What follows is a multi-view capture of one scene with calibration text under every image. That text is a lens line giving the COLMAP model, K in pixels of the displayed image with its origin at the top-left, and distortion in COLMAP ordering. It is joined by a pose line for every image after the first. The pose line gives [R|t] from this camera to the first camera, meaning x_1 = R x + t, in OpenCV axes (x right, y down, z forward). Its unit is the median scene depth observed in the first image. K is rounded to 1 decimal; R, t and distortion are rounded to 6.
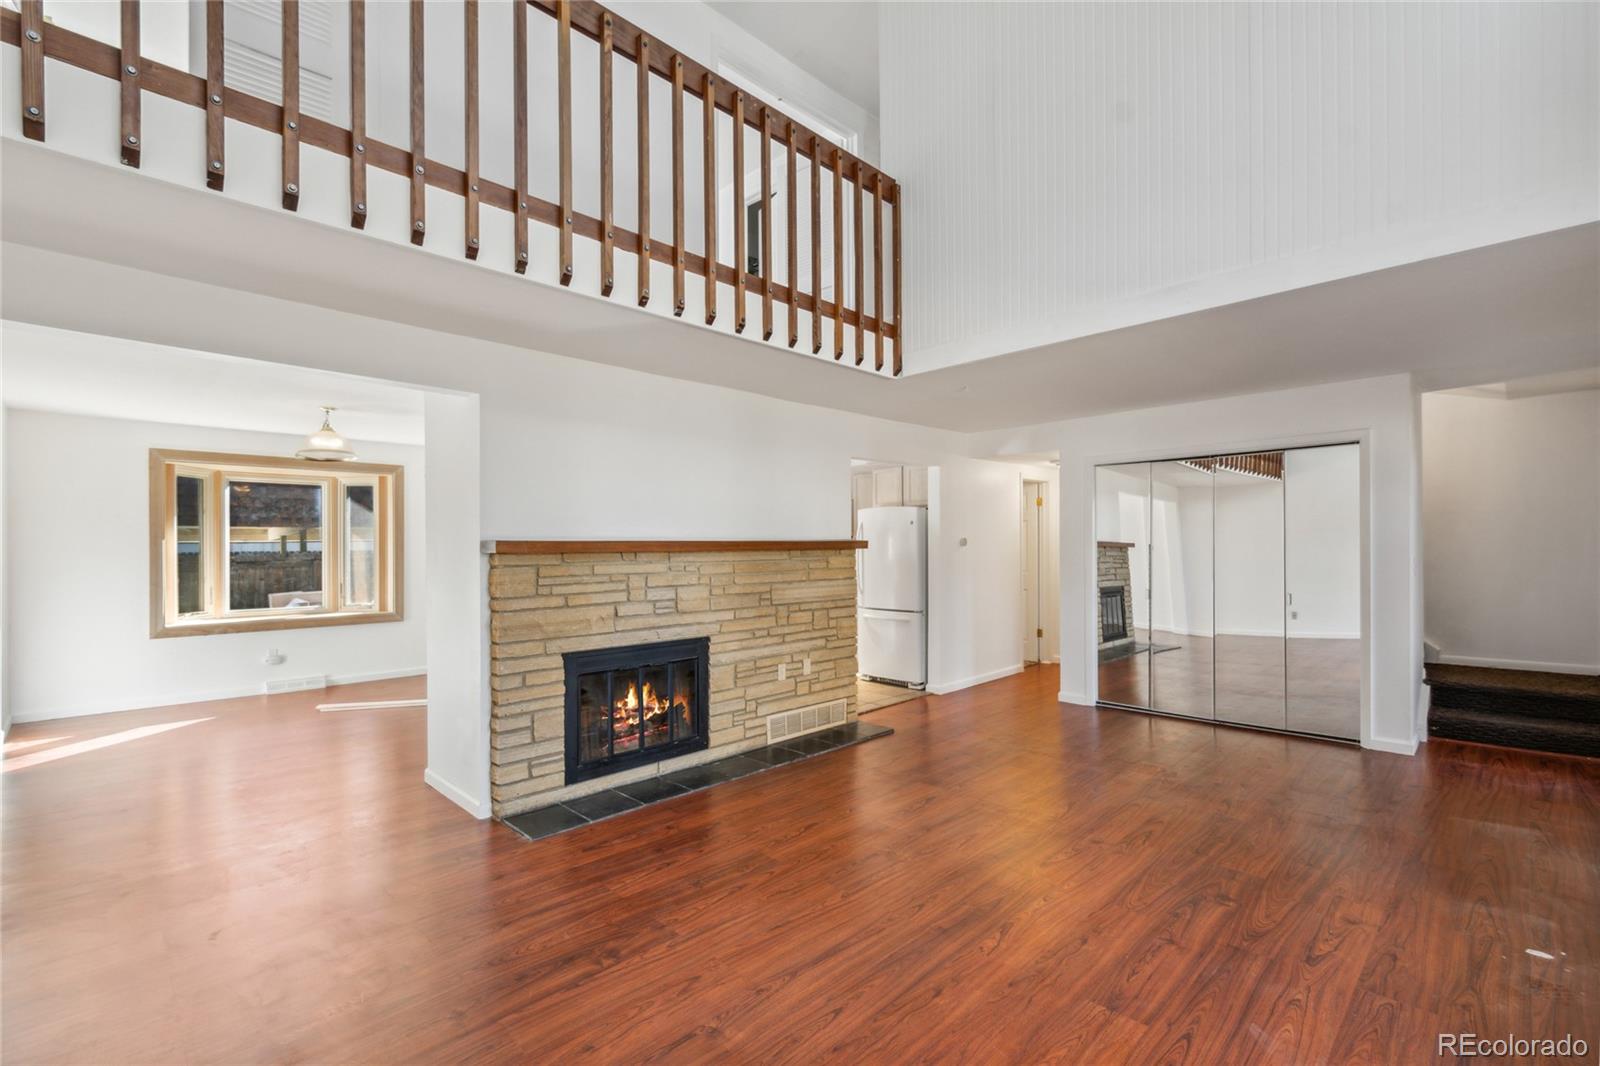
lens RADIAL K [[708.9, 0, 800.3], [0, 708.9, 540.4], [0, 0, 1]] dist [-0.000030, -0.000231]
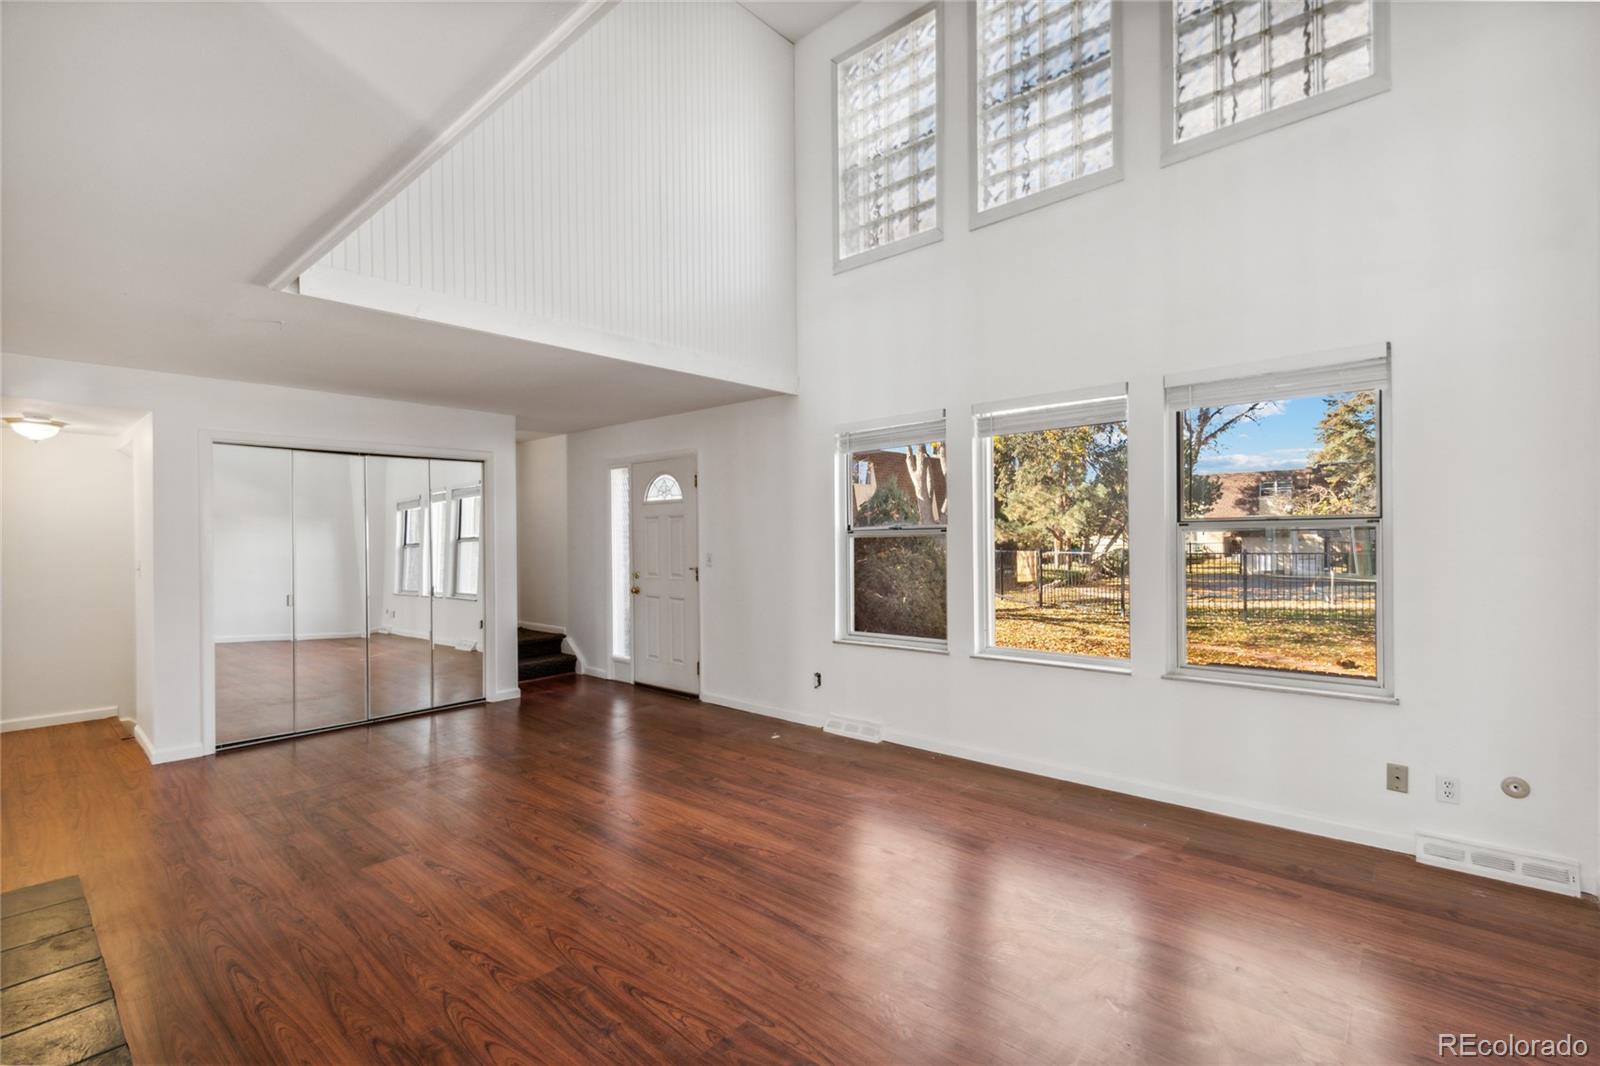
lens RADIAL K [[706.4, 0, 807.7], [0, 706.4, 532.0], [0, 0, 1]] dist [-0.000553, -0.000130]
pose [[-0.067702, 0.016728, 0.997565, -0.911256], [0.002647, 0.999859, -0.016587, 0.015625], [-0.997702, 0.001517, -0.067737, 0.915320]]
